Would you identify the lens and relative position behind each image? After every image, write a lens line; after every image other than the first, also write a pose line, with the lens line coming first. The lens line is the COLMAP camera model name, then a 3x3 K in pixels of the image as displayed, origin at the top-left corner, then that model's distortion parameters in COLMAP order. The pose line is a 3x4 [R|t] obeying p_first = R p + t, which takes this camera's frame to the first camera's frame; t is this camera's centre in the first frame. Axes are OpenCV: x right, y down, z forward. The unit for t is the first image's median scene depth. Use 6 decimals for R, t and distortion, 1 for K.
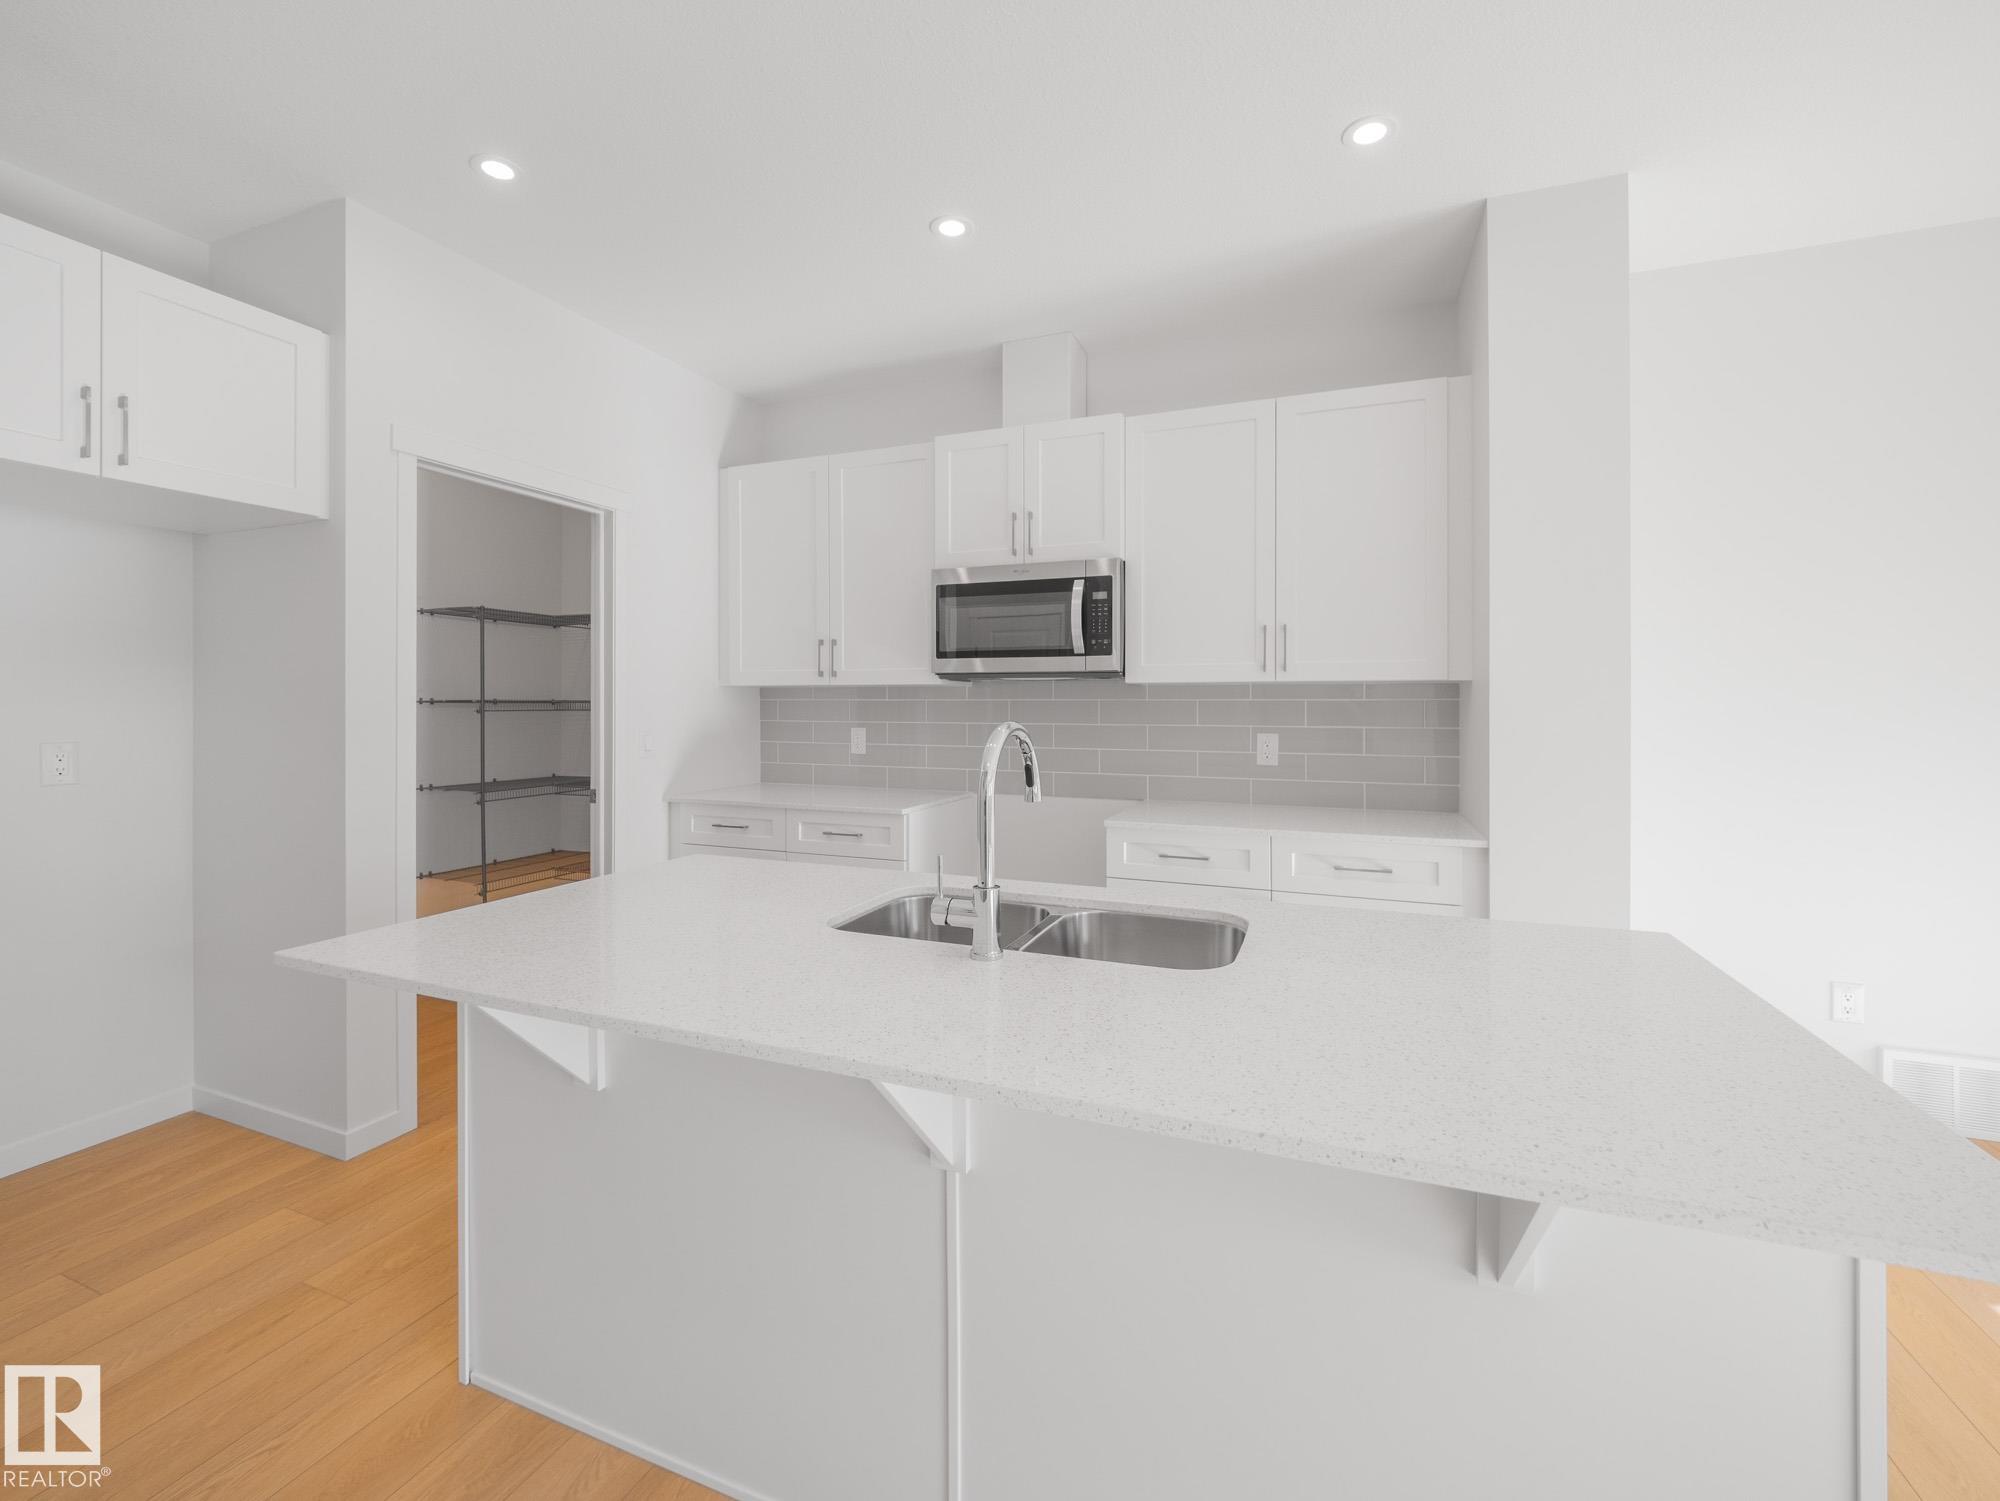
lens RADIAL K [[843.5, 0, 986.8], [0, 843.5, 711.9], [0, 0, 1]] dist [-0.002007, -0.002285]
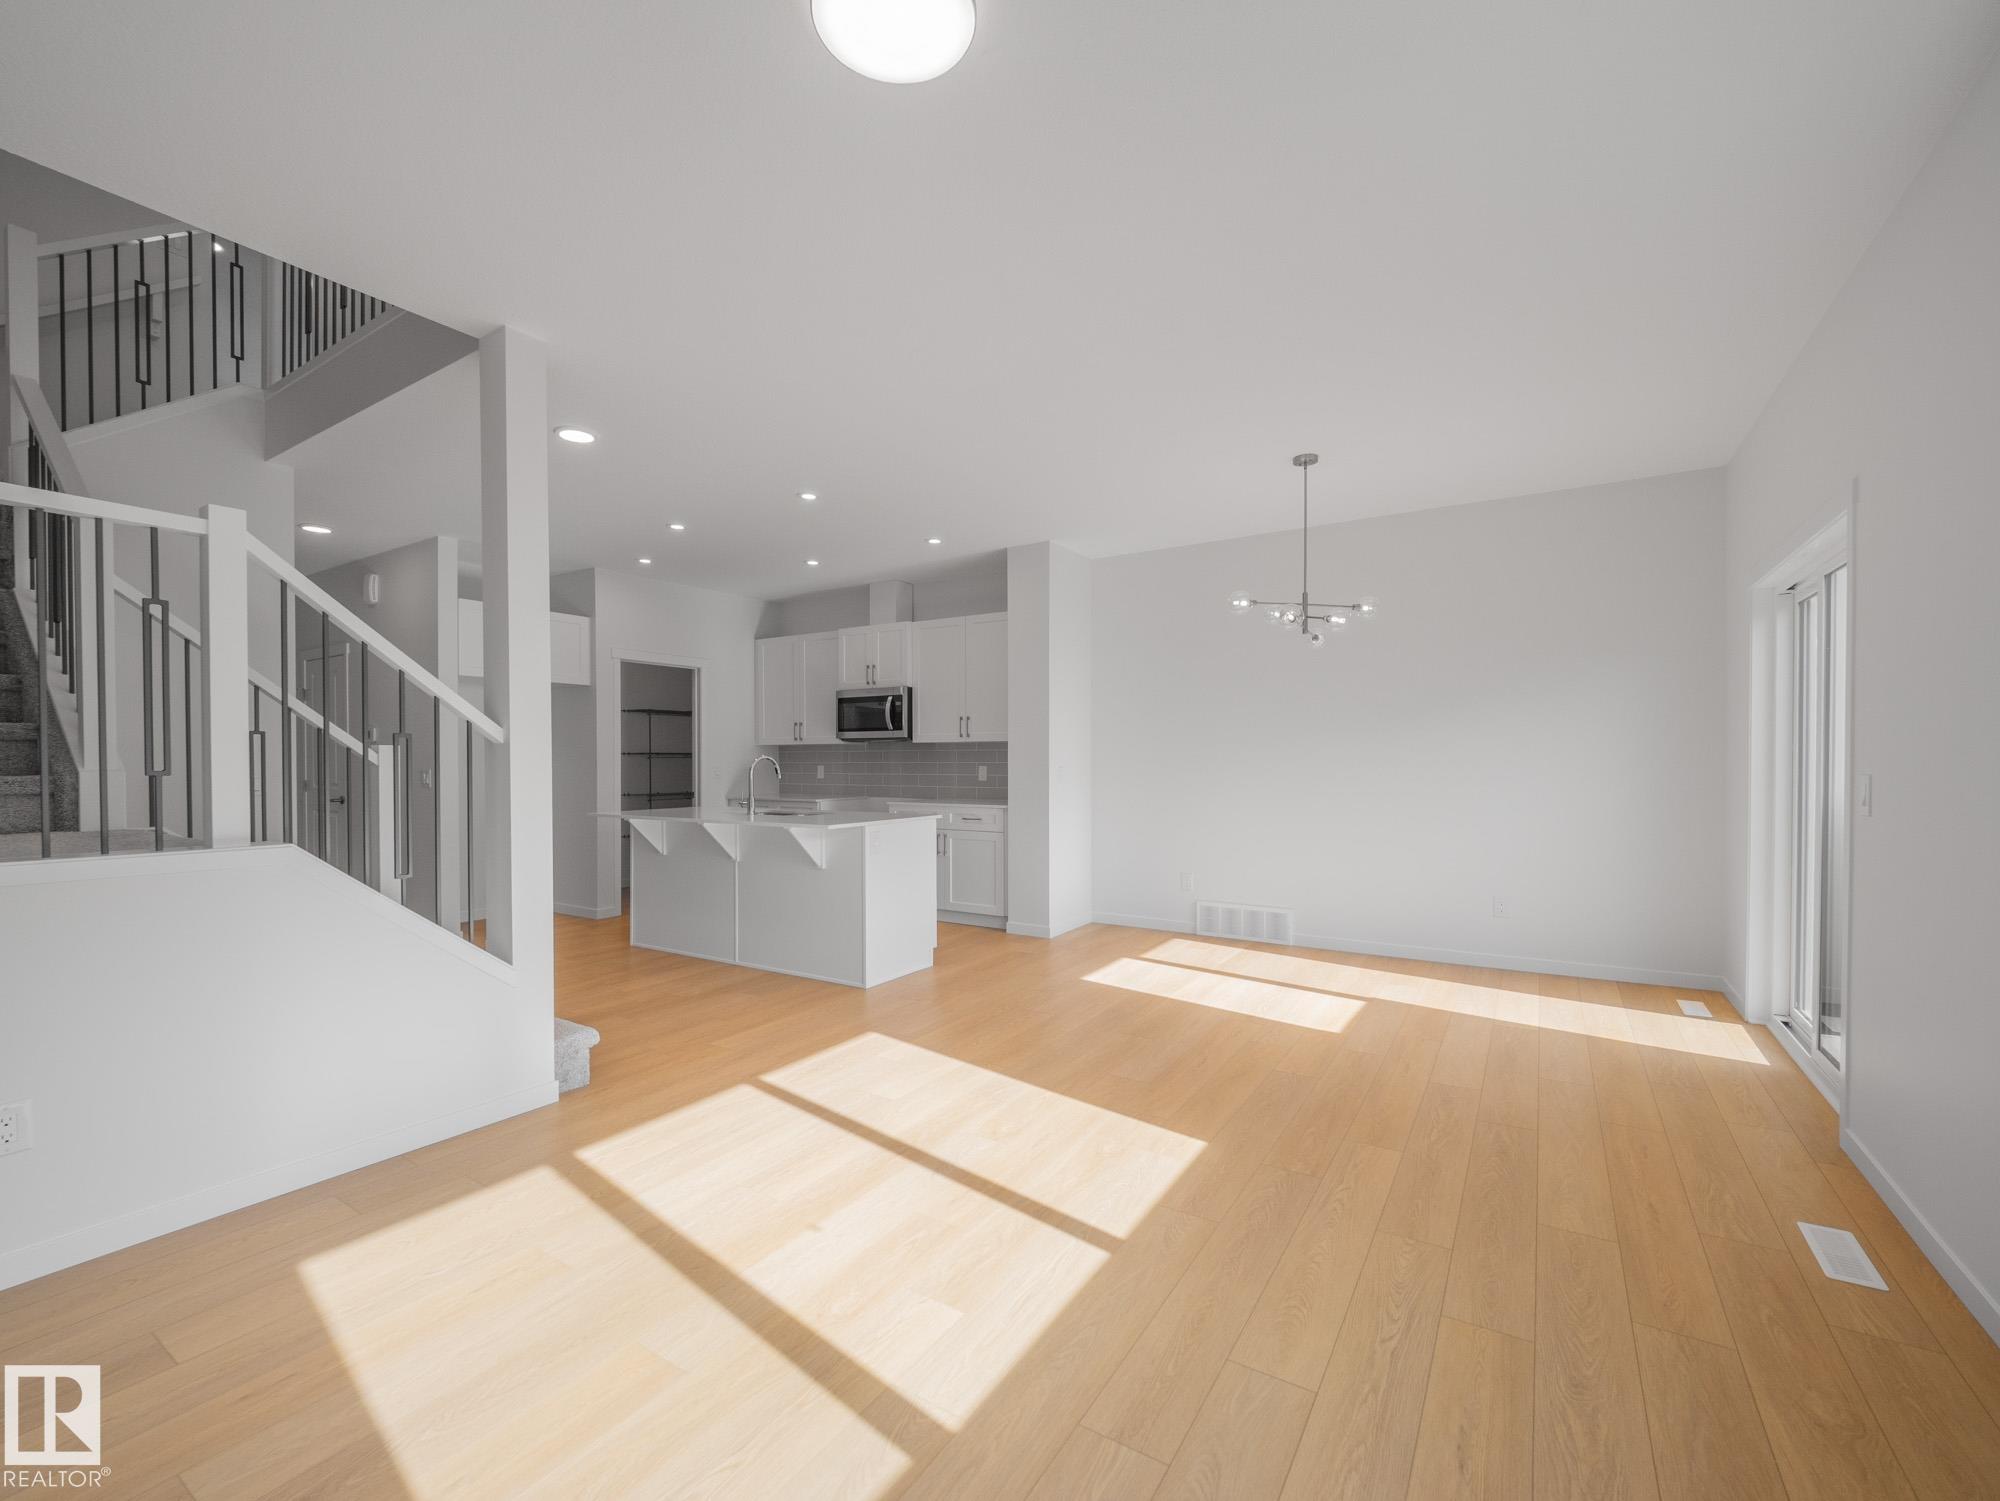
lens RADIAL K [[843.5, 0, 996.9], [0, 843.5, 767.9], [0, 0, 1]] dist [-0.002007, -0.002285]
pose [[0.983379, -0.002723, -0.181546, 0.747714], [0.003275, 0.999991, 0.002740, 0.025013], [0.181537, -0.003289, 0.983379, -1.074451]]
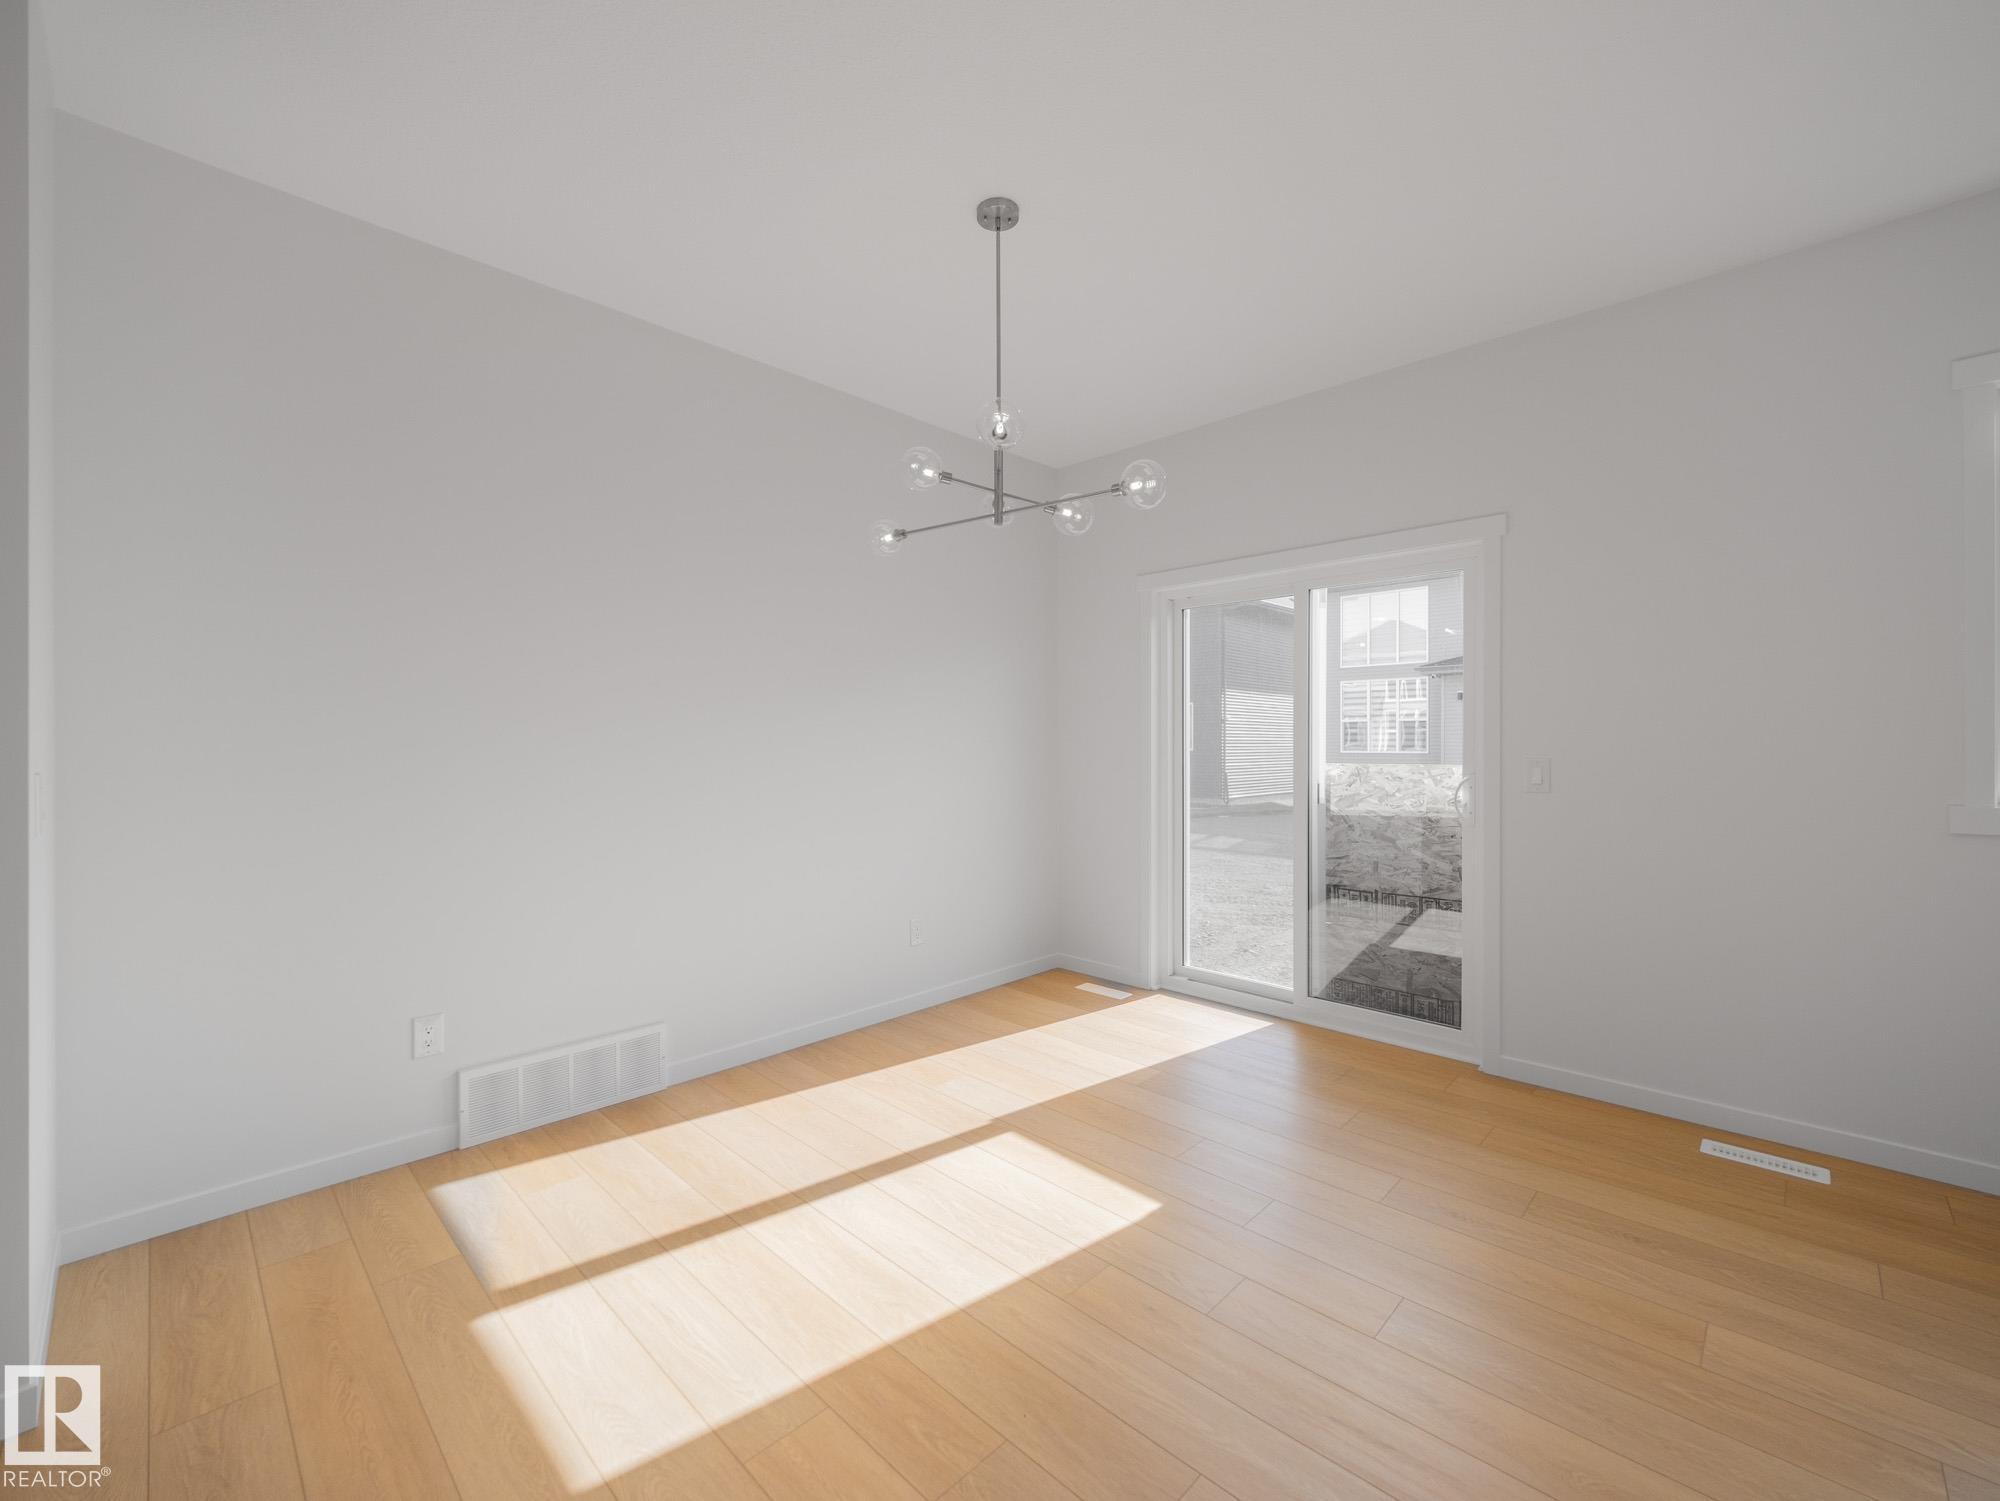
lens RADIAL K [[843.5, 0, 1003.3], [0, 843.5, 752.5], [0, 0, 1]] dist [-0.002007, -0.002285]
pose [[0.373236, -0.013067, 0.927644, 0.305393], [0.008902, 0.999905, 0.010503, 0.013914], [-0.927694, 0.004338, 0.373317, 0.020845]]
